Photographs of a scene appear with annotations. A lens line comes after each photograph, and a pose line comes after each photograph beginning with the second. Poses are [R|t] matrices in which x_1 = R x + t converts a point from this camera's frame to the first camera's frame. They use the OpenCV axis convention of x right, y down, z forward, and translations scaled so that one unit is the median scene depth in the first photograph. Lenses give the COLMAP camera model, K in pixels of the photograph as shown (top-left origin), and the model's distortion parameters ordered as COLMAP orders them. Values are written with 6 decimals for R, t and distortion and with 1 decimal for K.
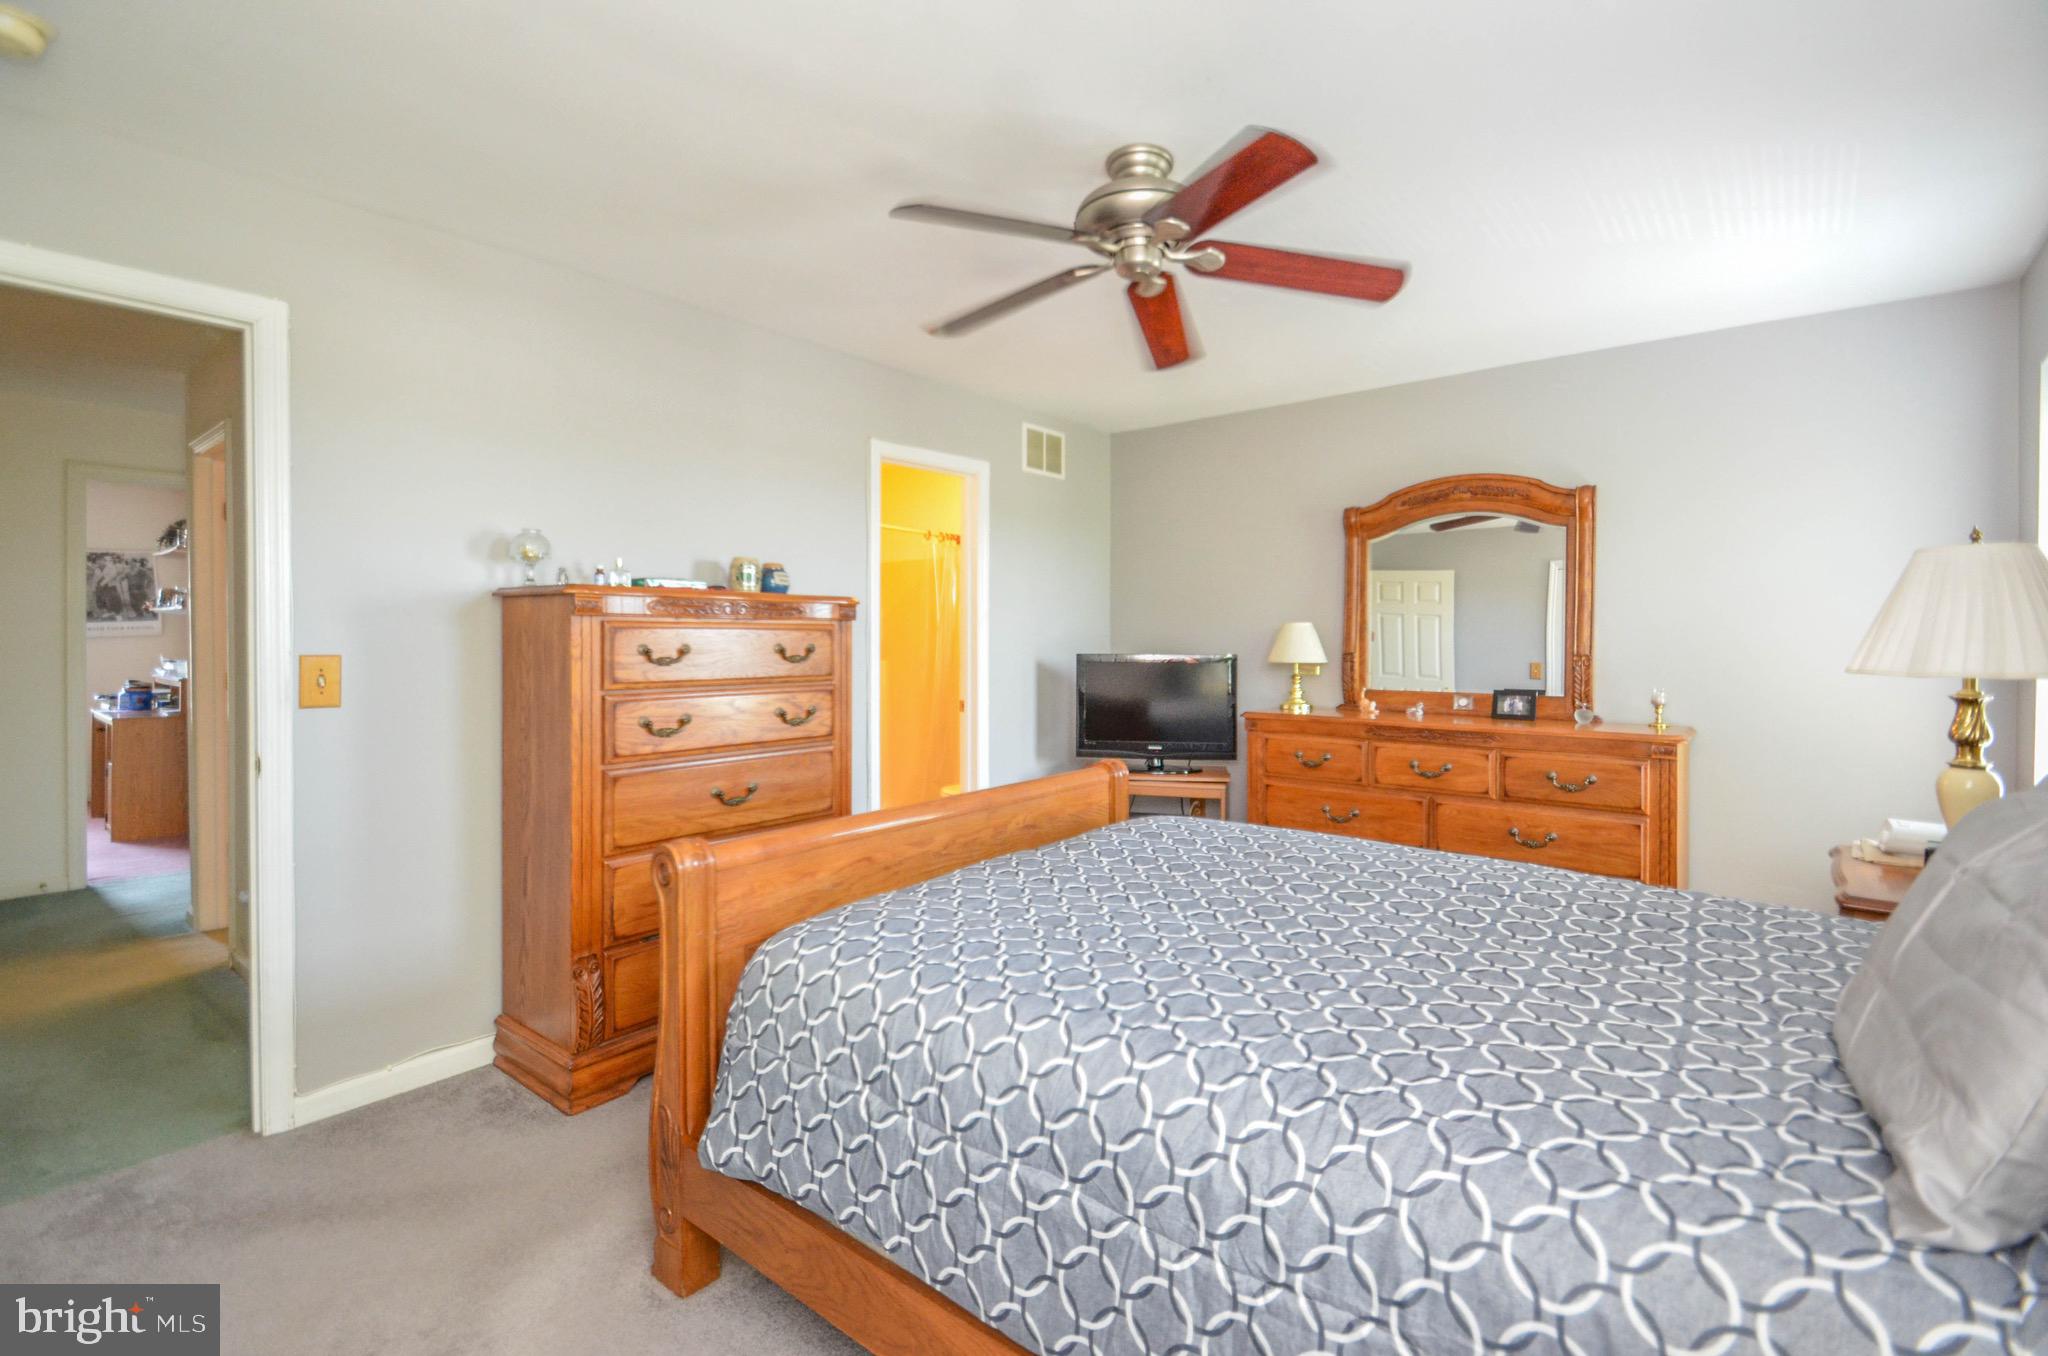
lens RADIAL K [[903.6, 0, 1021.8], [0, 903.6, 663.2], [0, 0, 1]] dist [0.015696, -0.004502]
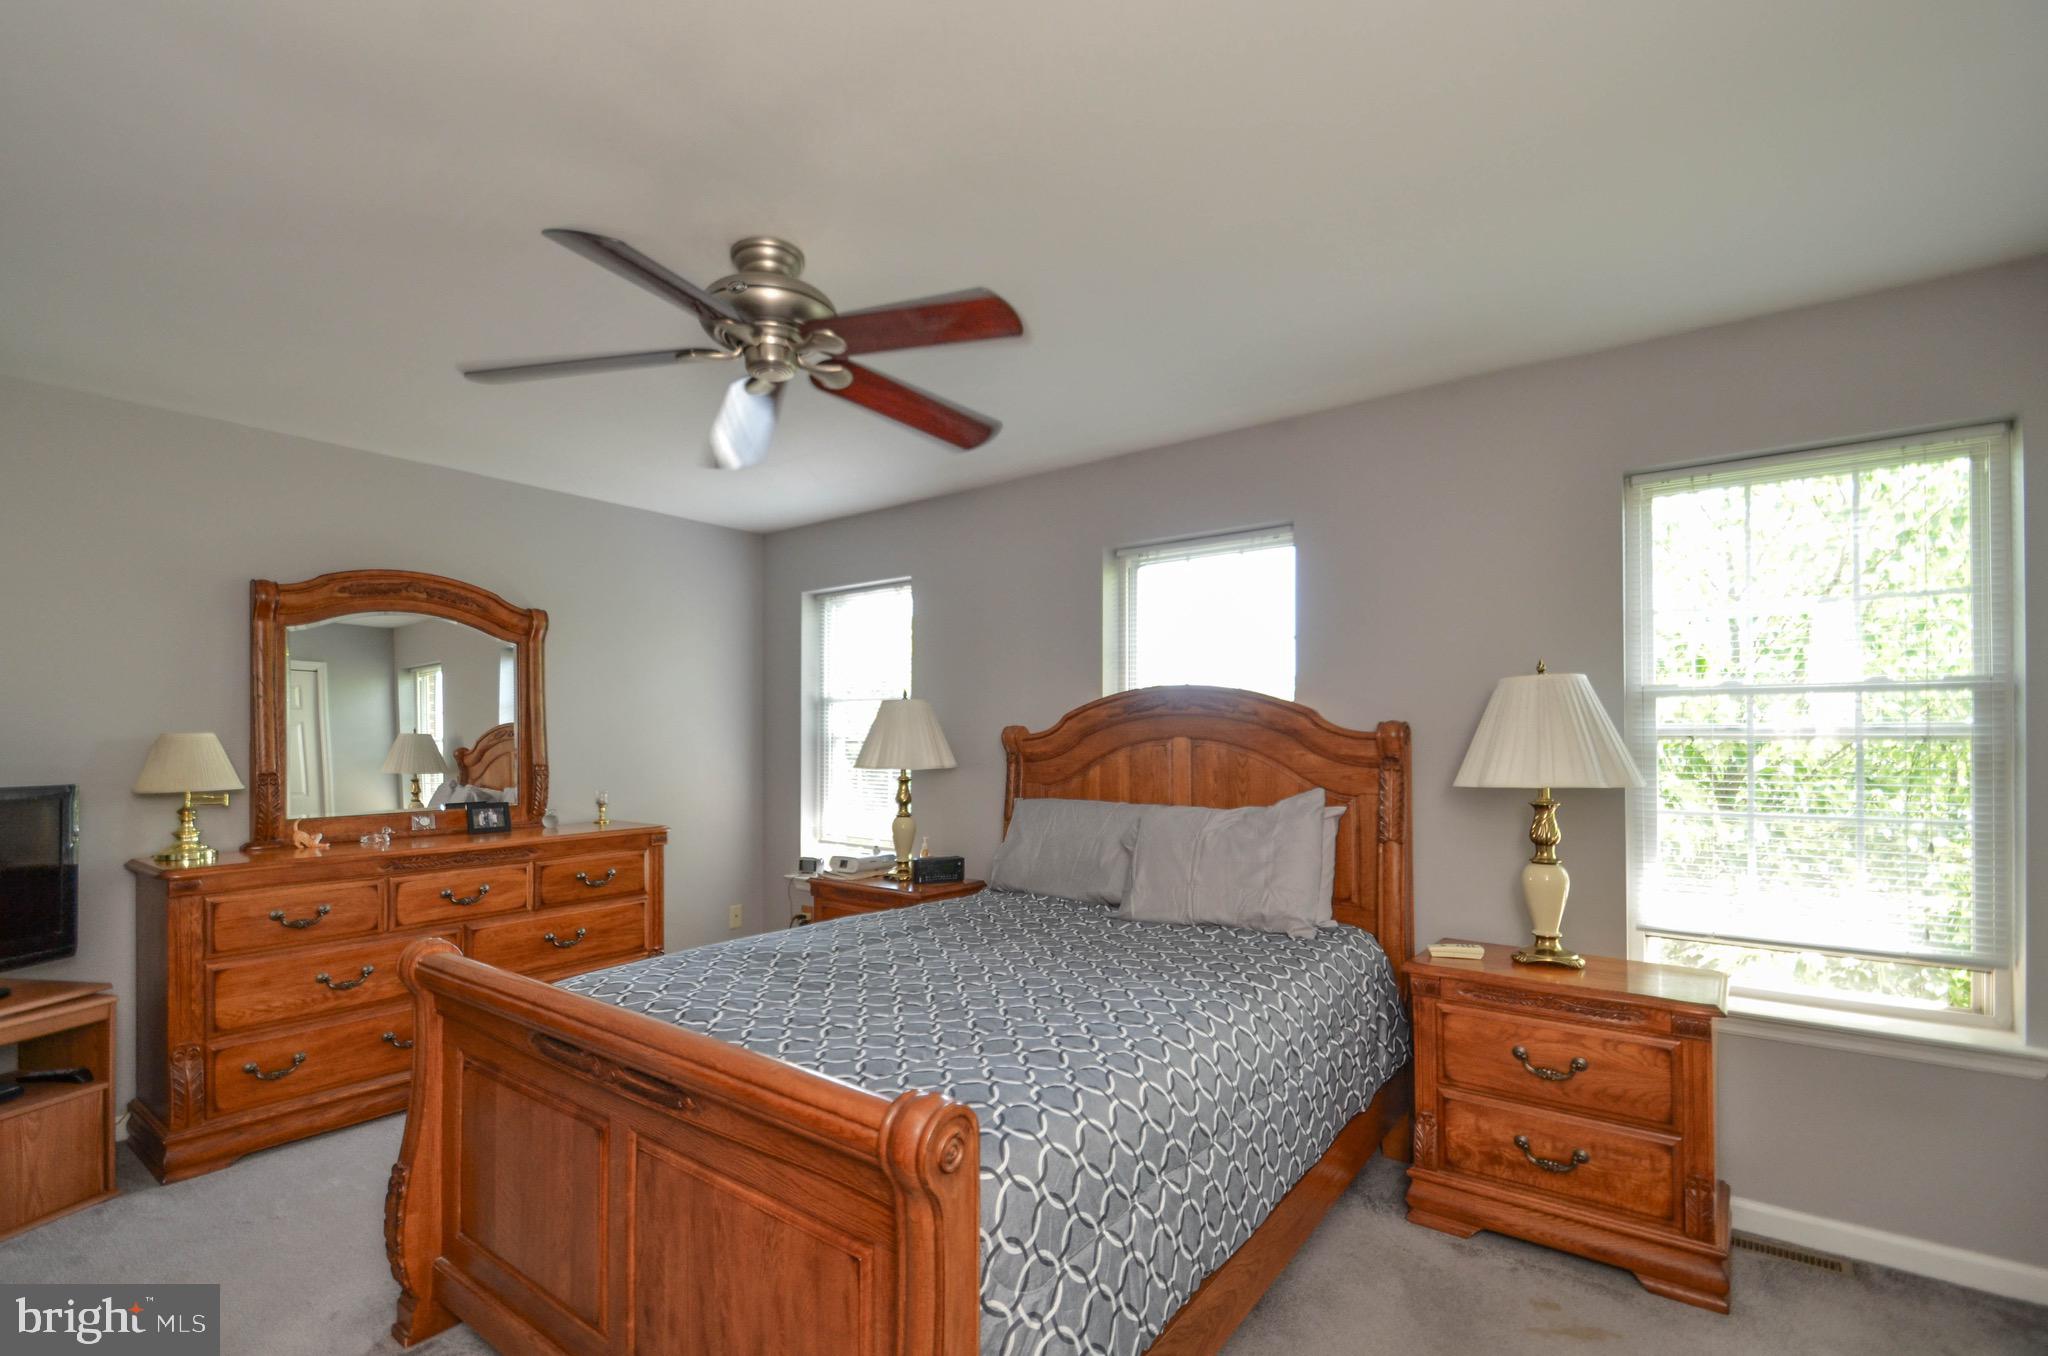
lens RADIAL K [[903.6, 0, 1022.7], [0, 903.6, 738.1], [0, 0, 1]] dist [0.015696, -0.004502]
pose [[-0.051225, 0.002156, 0.998685, -0.471699], [0.035520, 0.999369, -0.000335, -0.019881], [-0.998055, 0.035456, -0.051269, 0.459771]]
